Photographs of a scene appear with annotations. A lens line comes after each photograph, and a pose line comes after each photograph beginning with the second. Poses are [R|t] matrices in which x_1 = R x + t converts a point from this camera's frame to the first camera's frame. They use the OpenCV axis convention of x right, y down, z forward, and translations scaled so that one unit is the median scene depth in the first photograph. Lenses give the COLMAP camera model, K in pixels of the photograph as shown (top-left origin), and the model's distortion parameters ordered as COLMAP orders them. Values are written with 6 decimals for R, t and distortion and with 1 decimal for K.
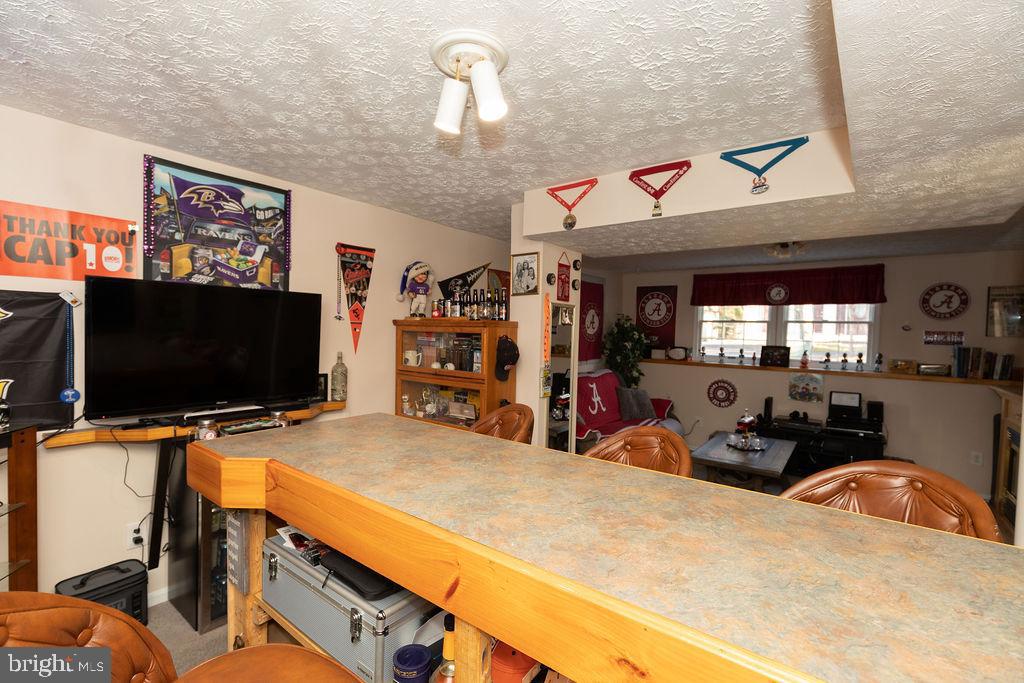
lens RADIAL K [[459.3, 0, 515.9], [0, 459.3, 343.9], [0, 0, 1]] dist [0.009077, -0.000578]
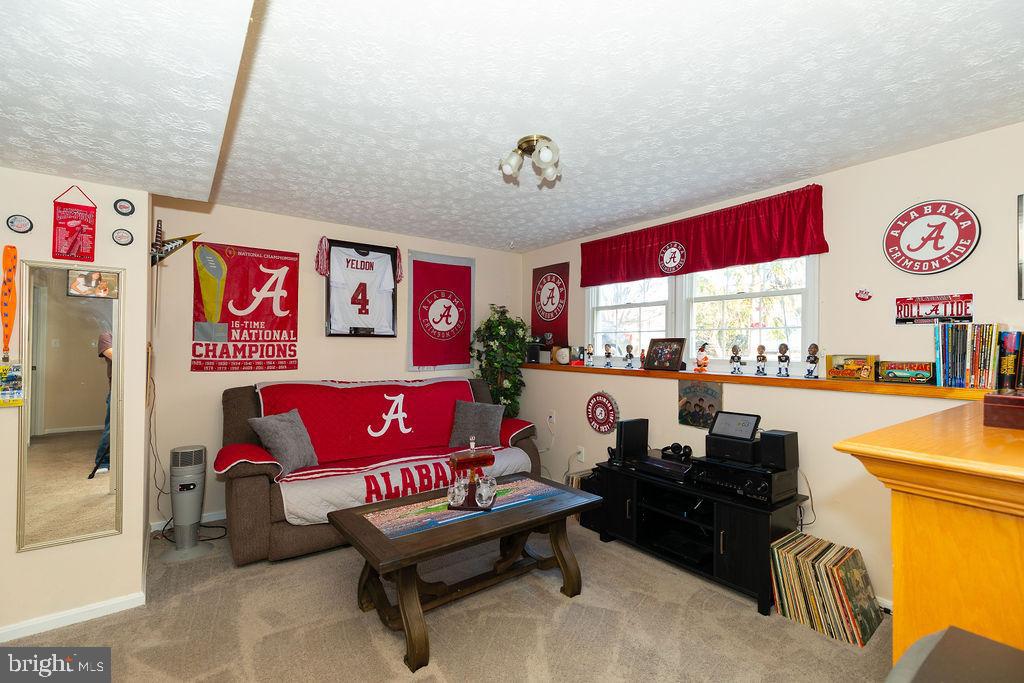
lens RADIAL K [[459.3, 0, 508.4], [0, 459.3, 342.7], [0, 0, 1]] dist [0.009077, -0.000578]
pose [[0.960659, -0.020882, -0.276946, 0.523883], [0.009423, 0.999046, -0.042642, 0.034558], [0.277572, 0.038354, 0.959939, 0.327290]]
